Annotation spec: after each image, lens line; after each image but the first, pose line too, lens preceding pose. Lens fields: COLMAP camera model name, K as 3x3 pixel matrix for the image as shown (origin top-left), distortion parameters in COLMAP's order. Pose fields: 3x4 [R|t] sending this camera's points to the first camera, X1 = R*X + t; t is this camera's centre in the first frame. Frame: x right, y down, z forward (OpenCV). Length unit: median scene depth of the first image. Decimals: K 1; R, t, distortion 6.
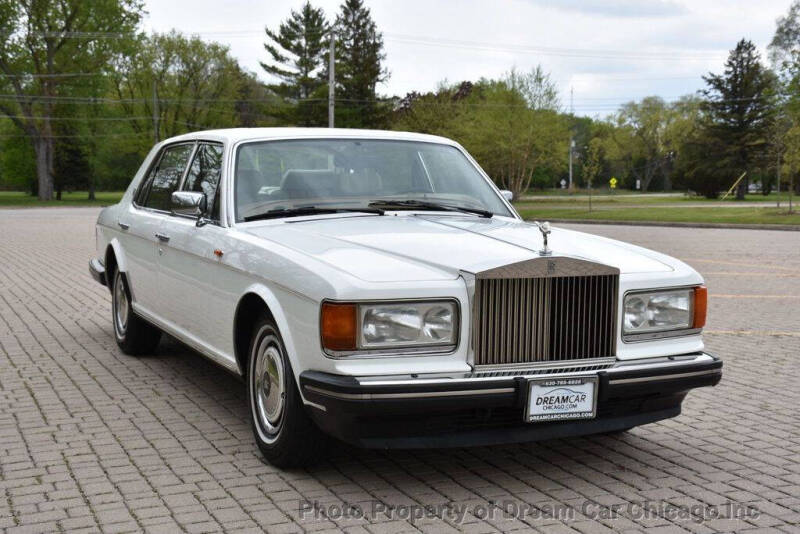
lens RADIAL K [[1109.9, 0, 400.0], [0, 1109.9, 267.0], [0, 0, 1]] dist [0.161948, 0.094271]
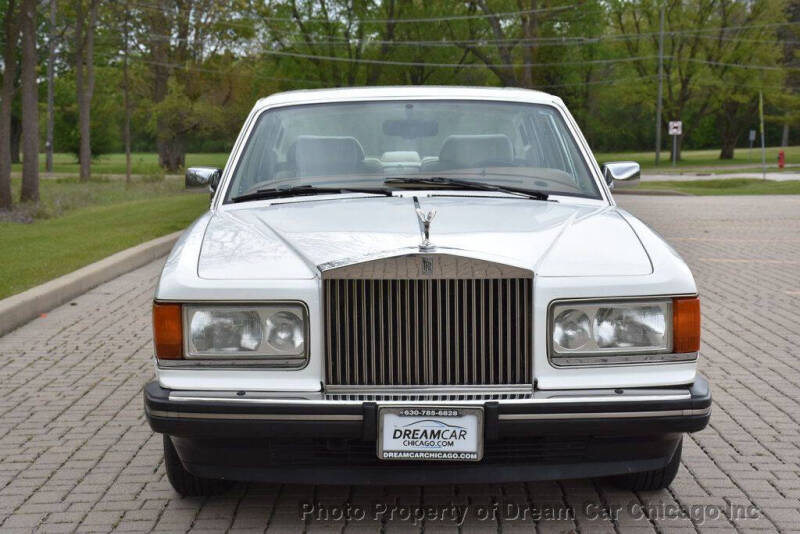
lens RADIAL K [[1425.0, 0, 400.0], [0, 1425.0, 267.0], [0, 0, 1]] dist [0.310127, 0.284436]
pose [[0.914927, 0.023687, -0.402923, 0.412389], [-0.018173, 0.999682, 0.017504, -0.013252], [0.403209, -0.008692, 0.915067, 0.049881]]
